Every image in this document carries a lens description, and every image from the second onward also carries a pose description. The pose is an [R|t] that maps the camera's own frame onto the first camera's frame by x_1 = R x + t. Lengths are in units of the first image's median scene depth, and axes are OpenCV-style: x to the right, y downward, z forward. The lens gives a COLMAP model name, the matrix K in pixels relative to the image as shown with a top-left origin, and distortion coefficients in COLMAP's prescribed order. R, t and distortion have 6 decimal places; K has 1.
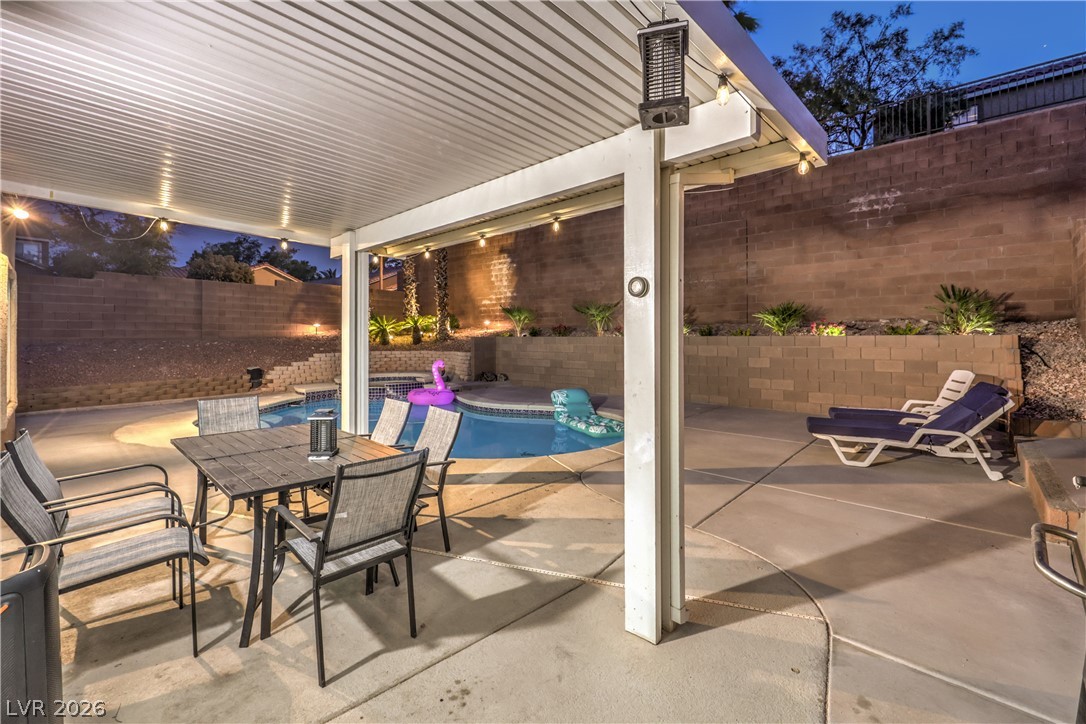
lens RADIAL K [[452.5, 0, 539.0], [0, 452.5, 342.6], [0, 0, 1]] dist [-0.003148, 0.002006]
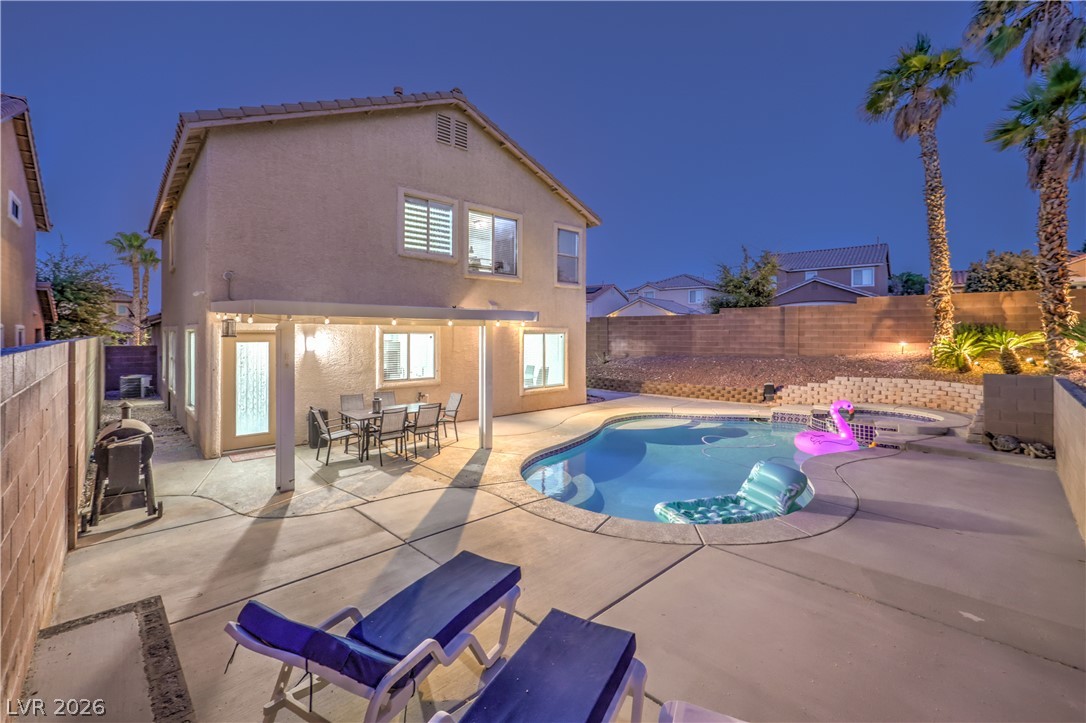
lens RADIAL K [[452.5, 0, 557.8], [0, 452.5, 333.0], [0, 0, 1]] dist [-0.003148, 0.002006]
pose [[-0.039507, -0.005966, -0.999201, 0.449947], [-0.016003, 0.999858, -0.005337, -0.049087], [0.999091, 0.015779, -0.039597, 0.420713]]
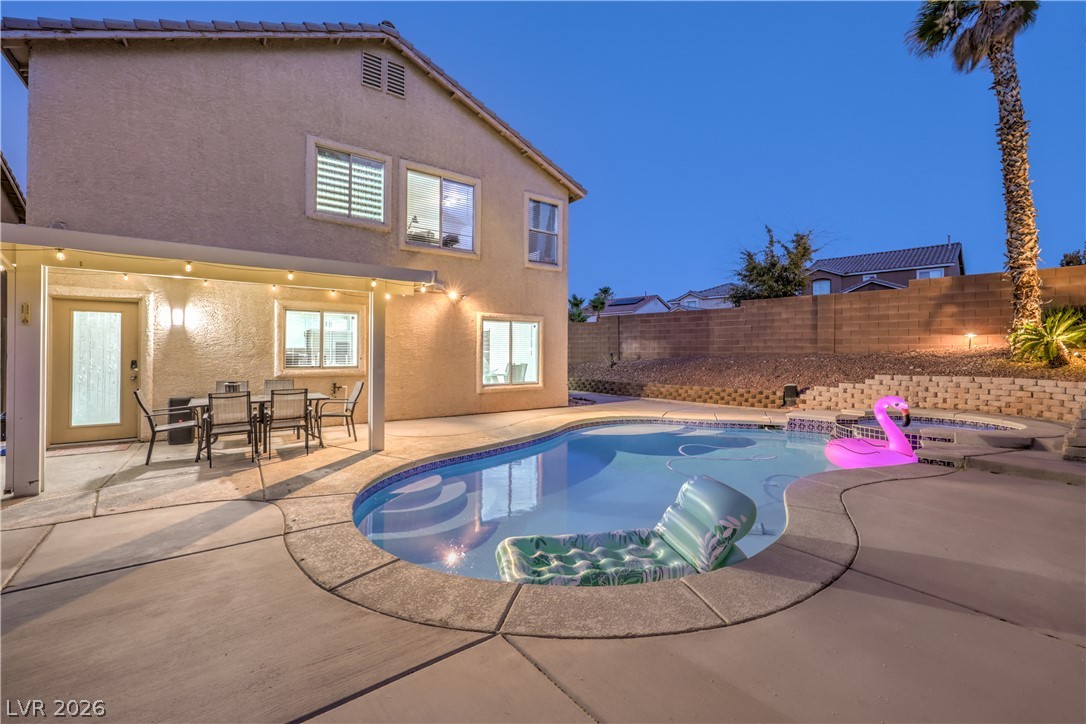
lens RADIAL K [[452.5, 0, 560.6], [0, 452.5, 344.0], [0, 0, 1]] dist [-0.003148, 0.002006]
pose [[-0.136197, -0.013038, -0.990596, 0.298564], [-0.018730, 0.999769, -0.010583, -0.008312], [0.990505, 0.017113, -0.136409, 0.543595]]
